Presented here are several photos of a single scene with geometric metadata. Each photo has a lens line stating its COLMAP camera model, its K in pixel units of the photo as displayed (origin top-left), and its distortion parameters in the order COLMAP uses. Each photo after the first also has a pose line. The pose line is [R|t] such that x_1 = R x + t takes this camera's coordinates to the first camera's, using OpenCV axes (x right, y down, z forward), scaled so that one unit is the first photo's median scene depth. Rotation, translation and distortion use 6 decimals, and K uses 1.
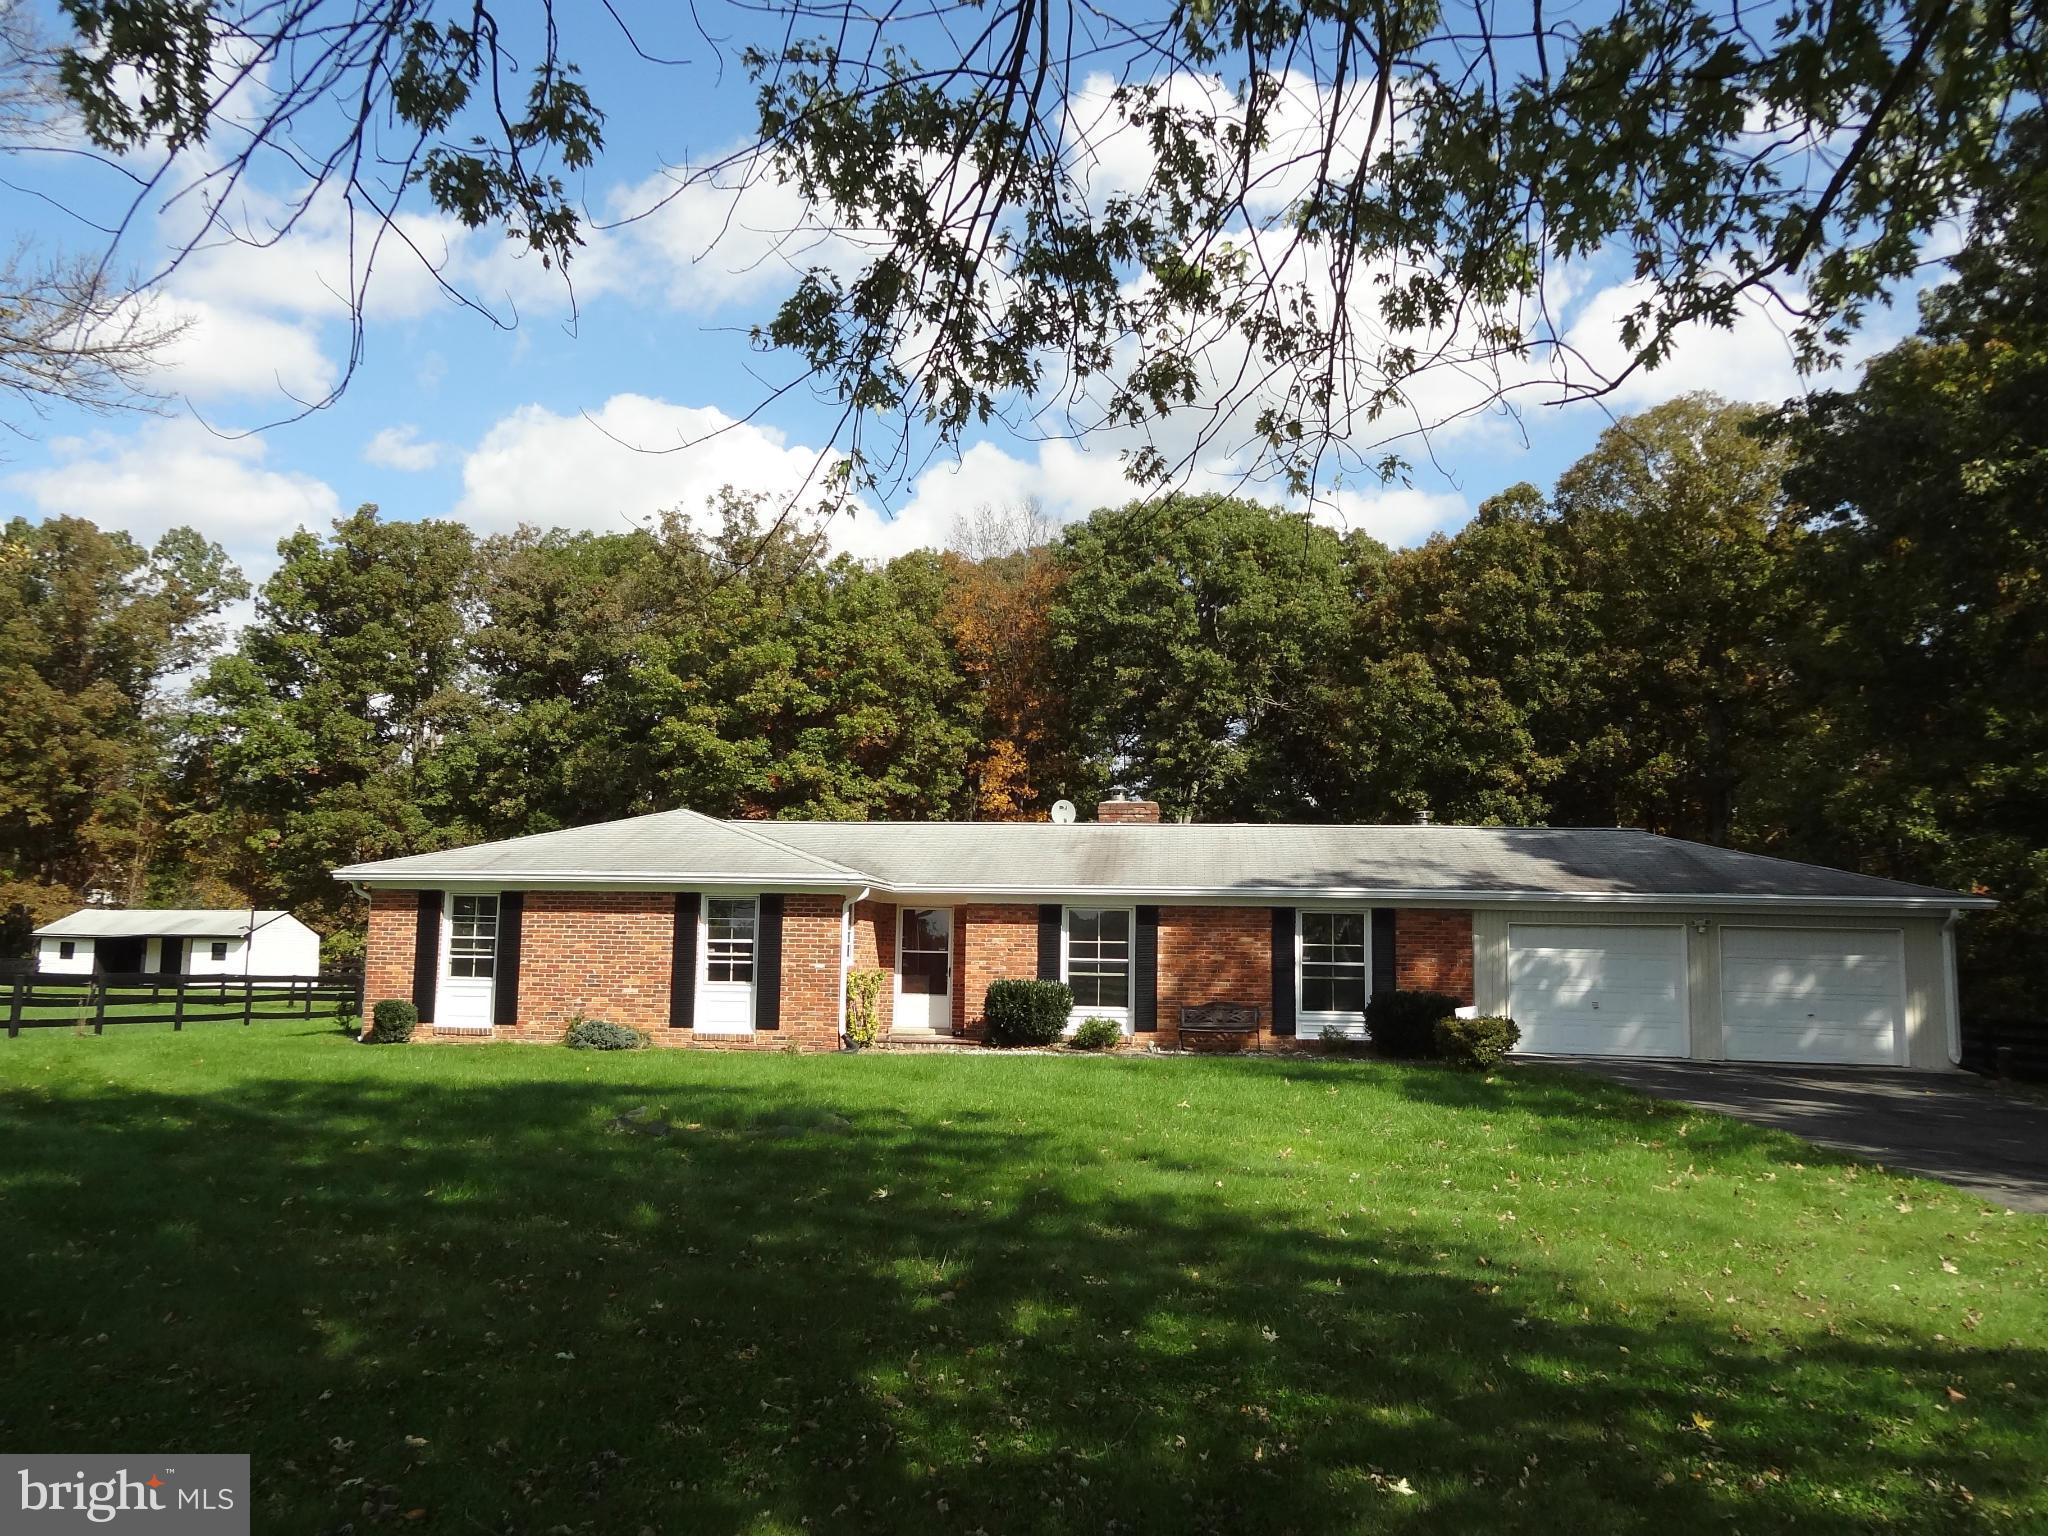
lens RADIAL K [[1555.6, 0, 1024.8], [0, 1555.6, 714.8], [0, 0, 1]] dist [-0.000224, 0.005446]
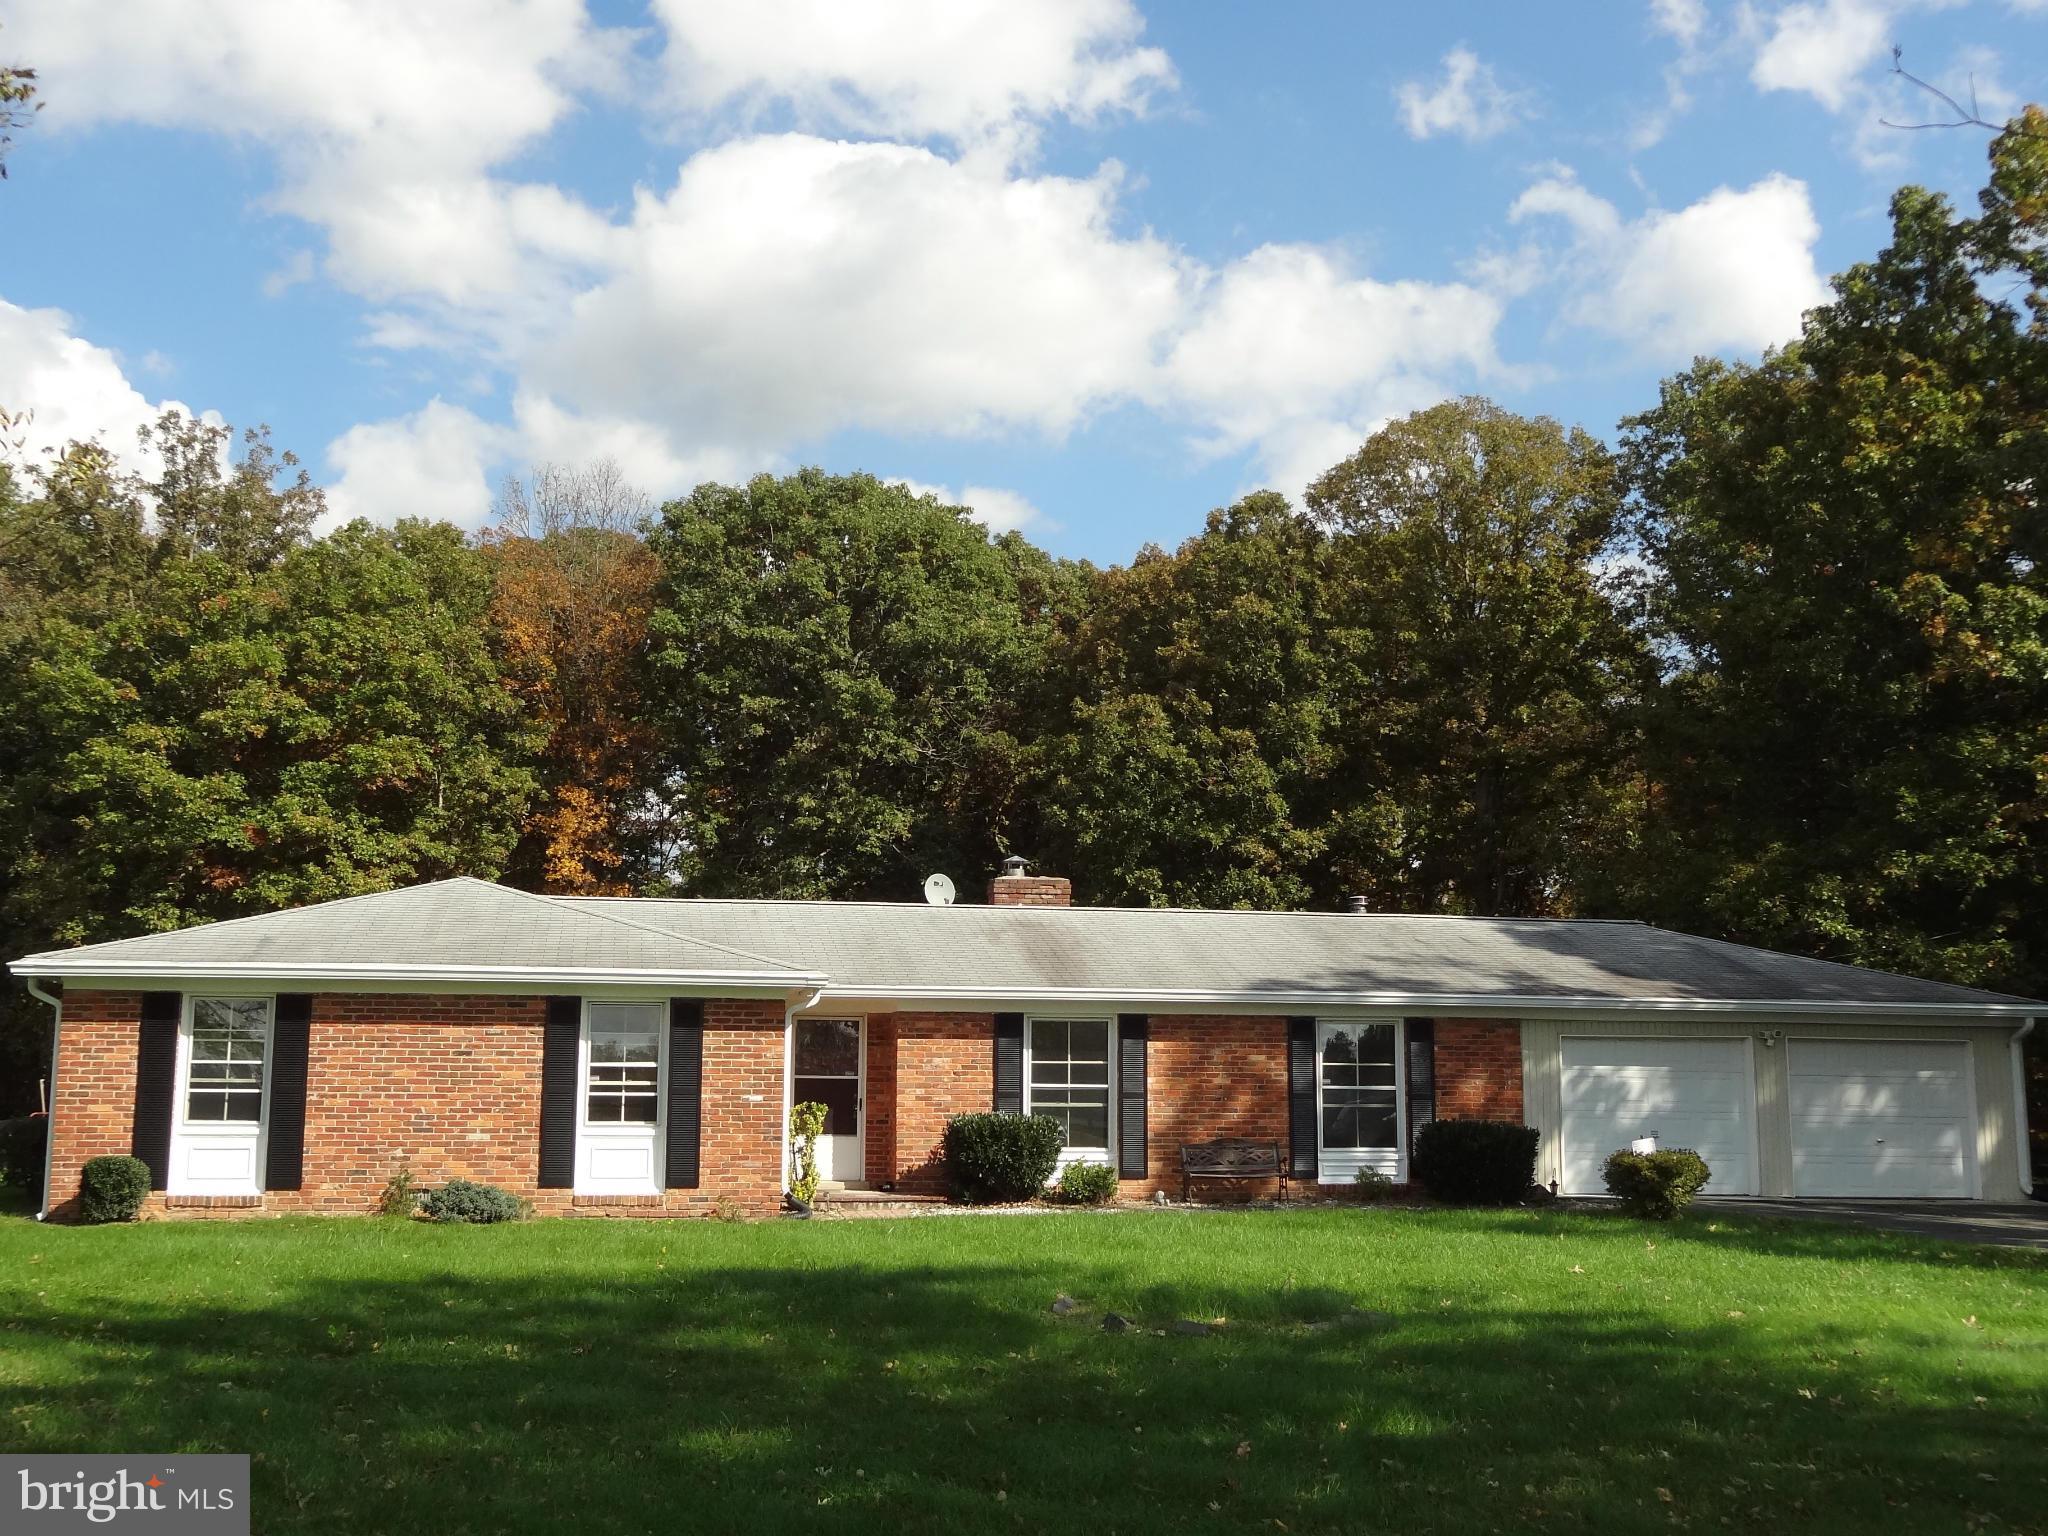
lens RADIAL K [[2032.7, 0, 1024.2], [0, 2032.7, 735.9], [0, 0, 1]] dist [-0.020823, 0.010799]
pose [[0.957809, 0.038089, 0.284869, -0.189575], [-0.034589, 0.999252, -0.017309, 0.003274], [-0.285315, 0.006726, 0.958410, 0.037937]]
